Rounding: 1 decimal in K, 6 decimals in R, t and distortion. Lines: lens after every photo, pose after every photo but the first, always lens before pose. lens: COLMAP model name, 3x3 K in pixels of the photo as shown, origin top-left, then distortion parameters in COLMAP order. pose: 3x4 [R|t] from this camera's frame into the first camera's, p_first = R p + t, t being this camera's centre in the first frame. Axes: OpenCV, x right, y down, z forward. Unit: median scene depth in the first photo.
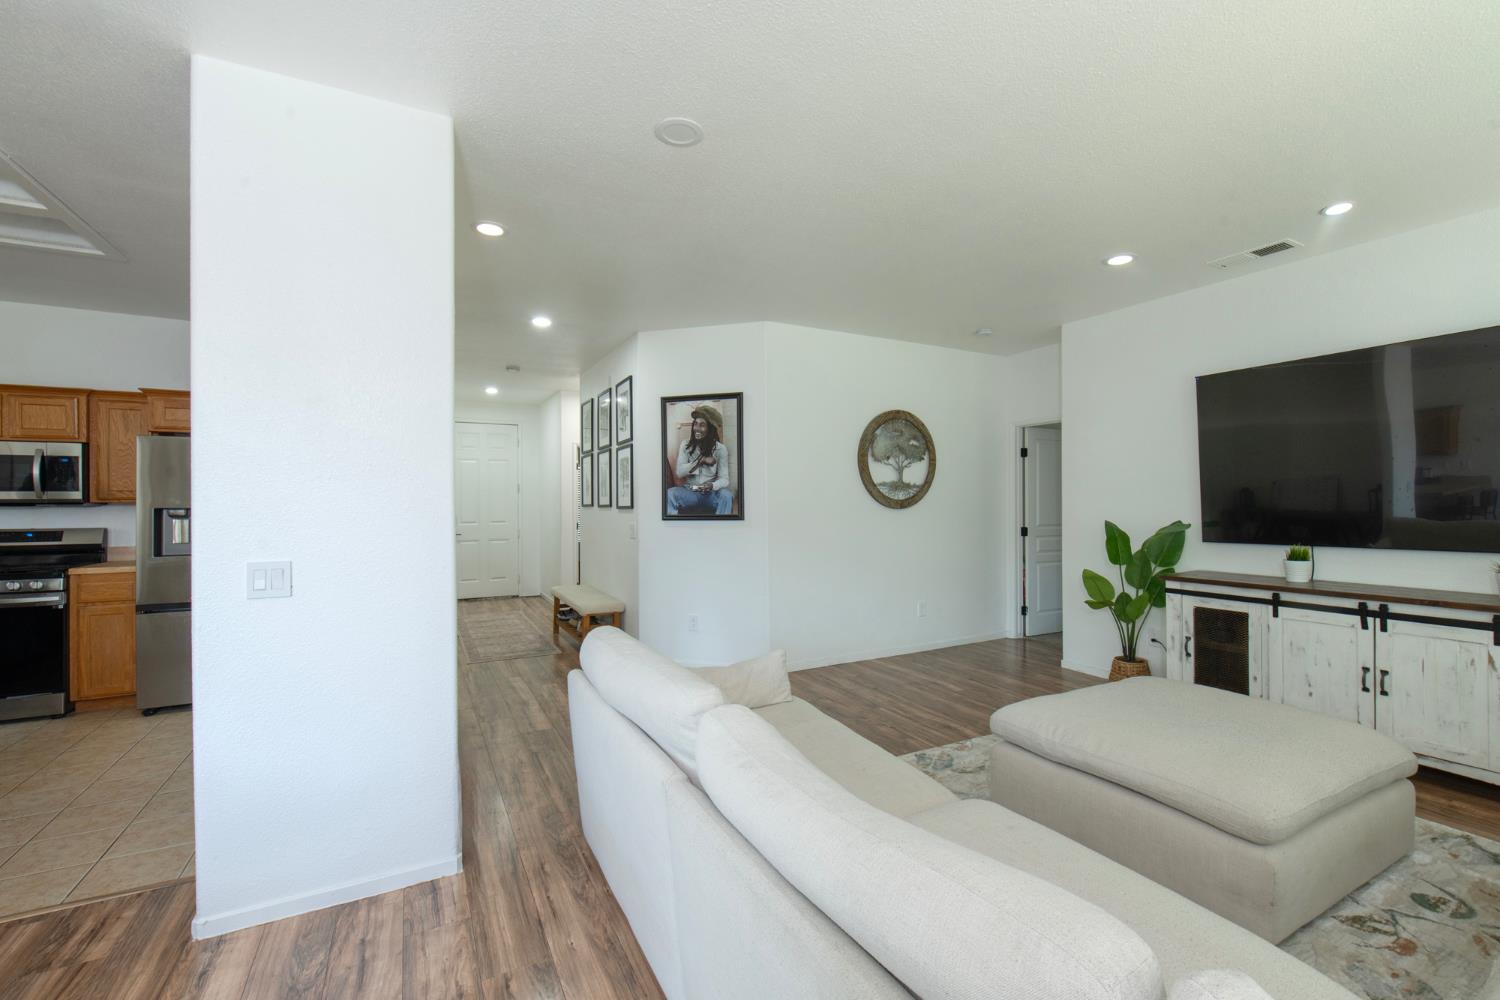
lens RADIAL K [[637.5, 0, 743.1], [0, 637.5, 502.0], [0, 0, 1]] dist [-0.006558, -0.001546]
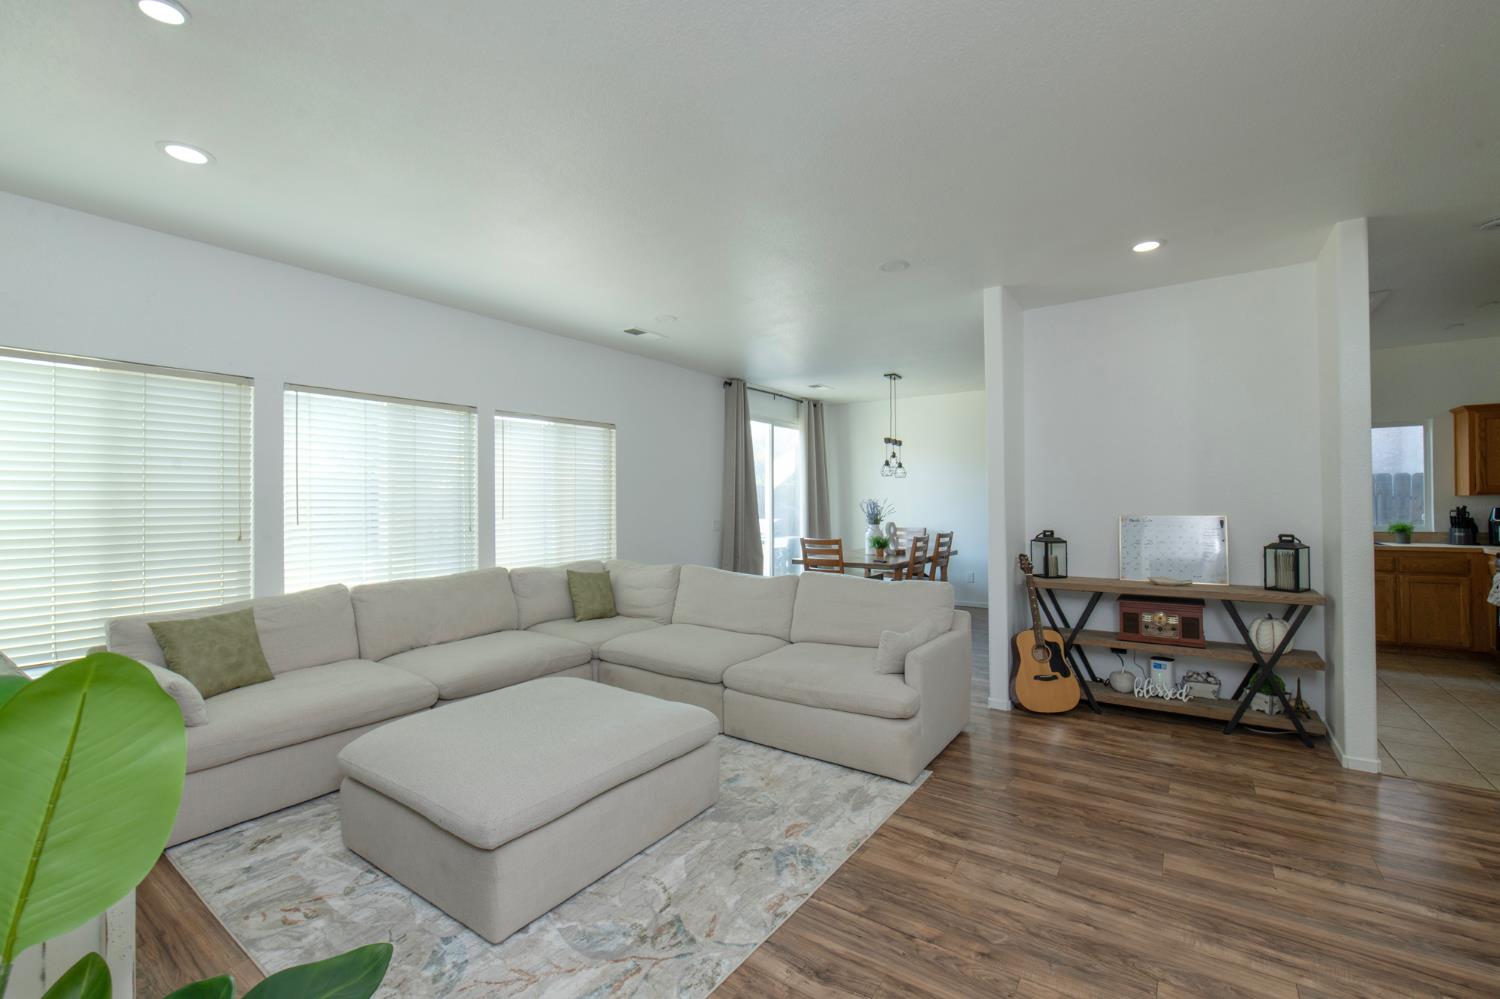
lens RADIAL K [[637.5, 0, 737.6], [0, 637.5, 496.2], [0, 0, 1]] dist [-0.006558, -0.001546]
pose [[-0.889800, 0.004661, -0.456326, 0.685318], [0.009627, 0.999917, -0.008560, -0.006681], [0.456249, -0.012010, -0.889771, 1.609463]]
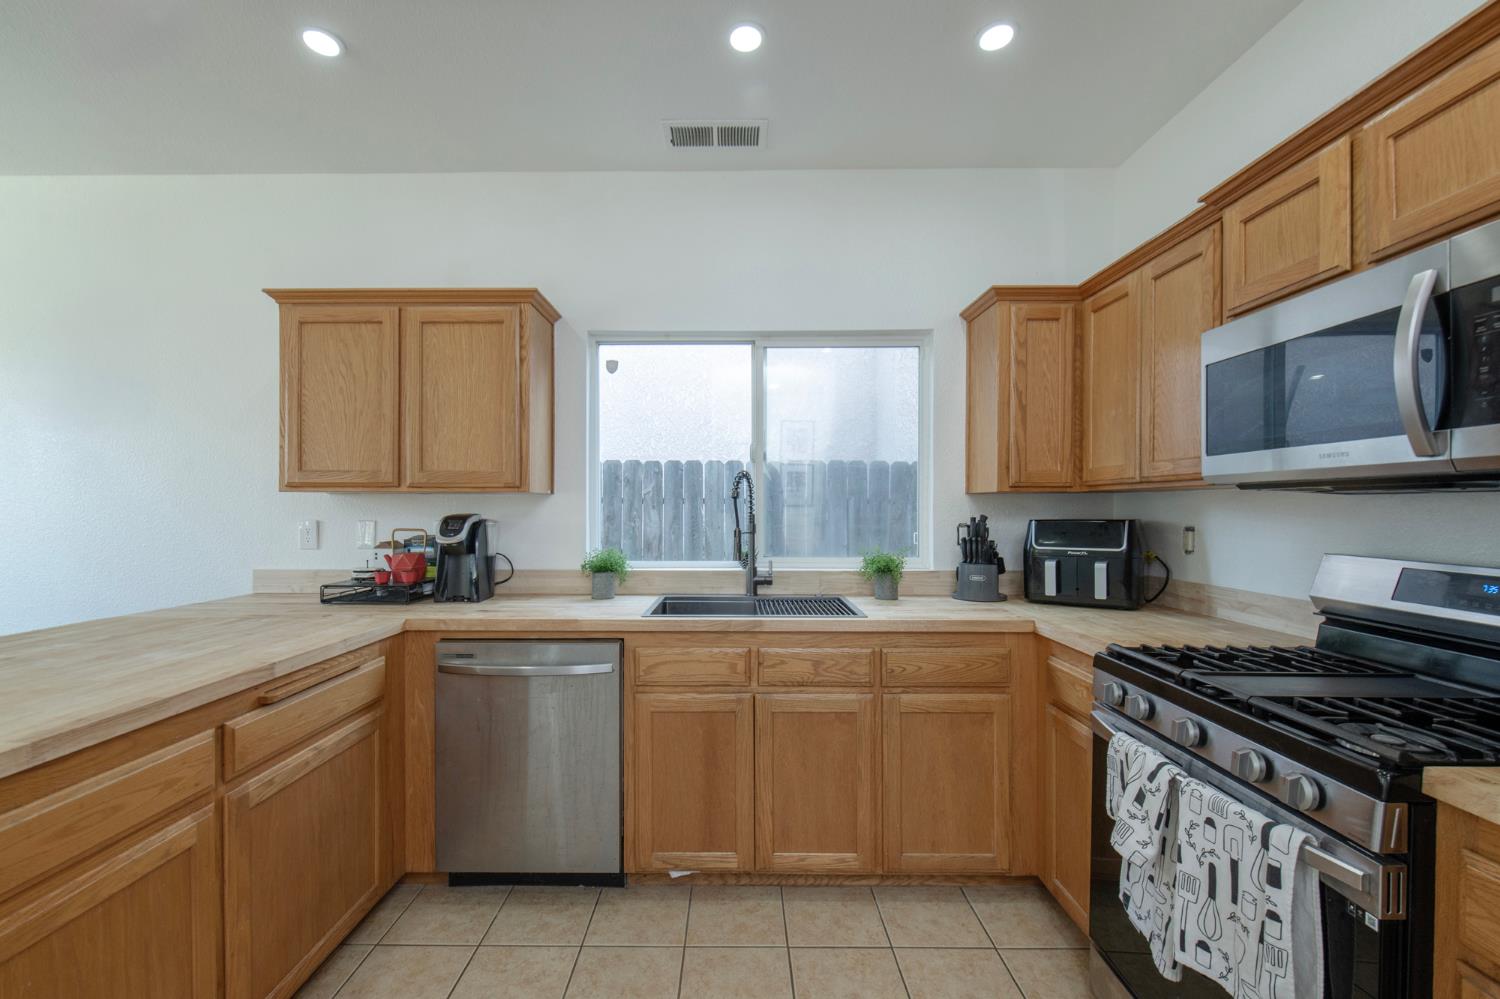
lens RADIAL K [[637.5, 0, 734.9], [0, 637.5, 510.6], [0, 0, 1]] dist [-0.006558, -0.001546]
pose [[-0.473691, 0.005274, -0.880675, -0.946336], [0.001416, 0.999985, 0.005227, 0.012543], [0.880690, 0.001229, -0.473692, 1.108416]]
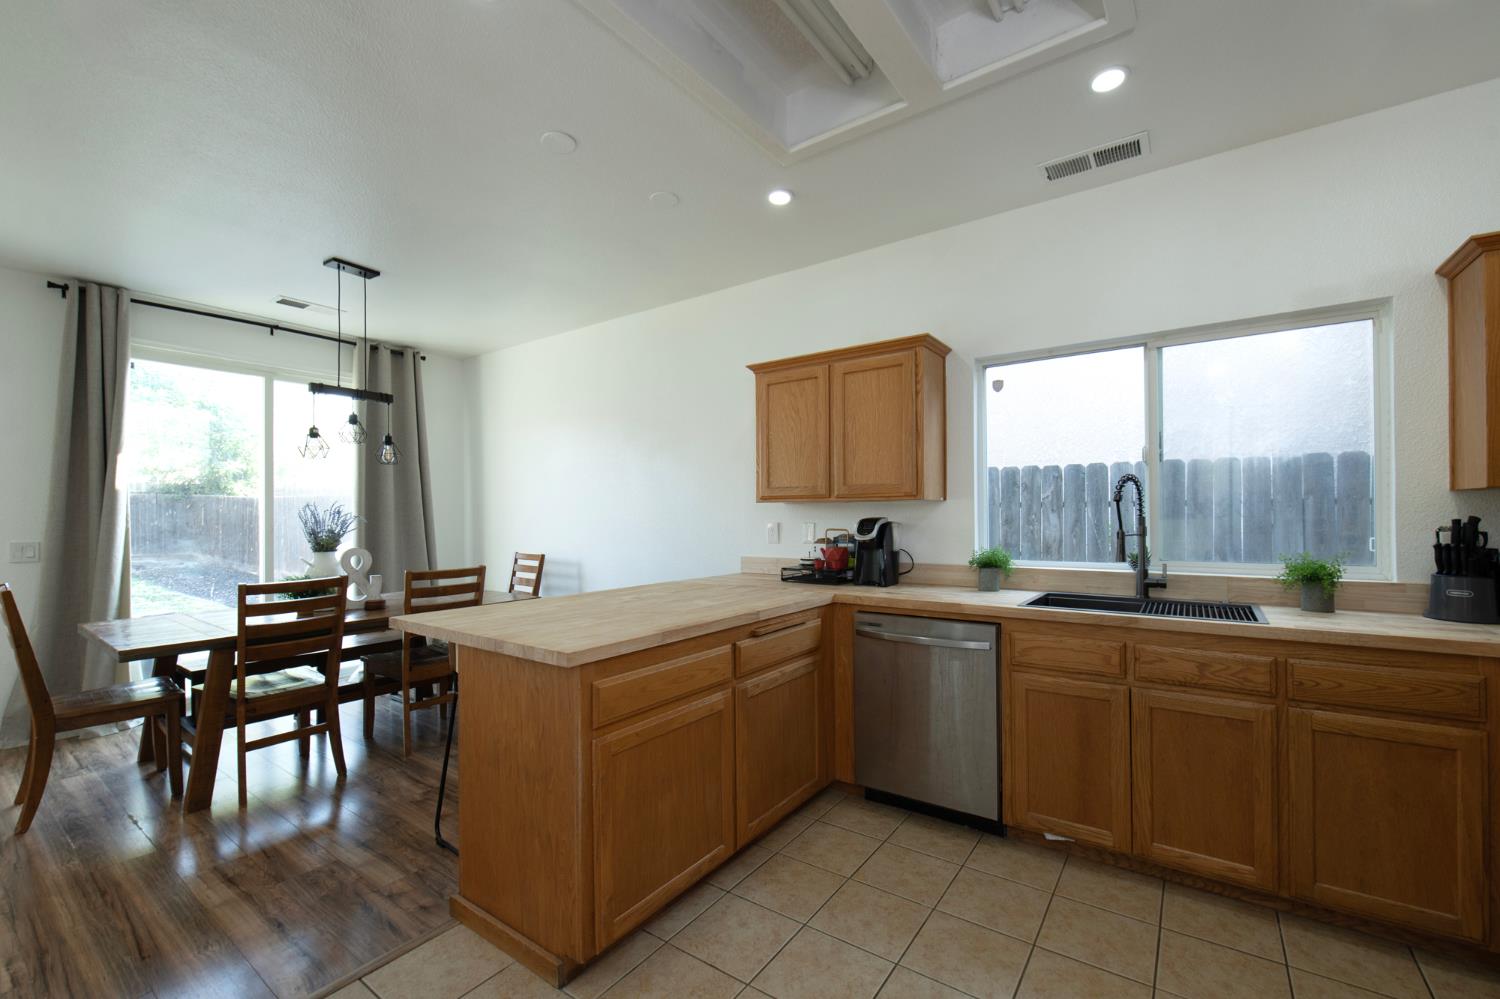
lens RADIAL K [[637.5, 0, 744.4], [0, 637.5, 509.2], [0, 0, 1]] dist [-0.006558, -0.001546]
pose [[-0.898643, 0.005162, -0.438650, -0.857288], [0.009941, 0.999914, -0.008599, 0.013643], [0.438568, -0.012088, -0.898617, 1.248398]]
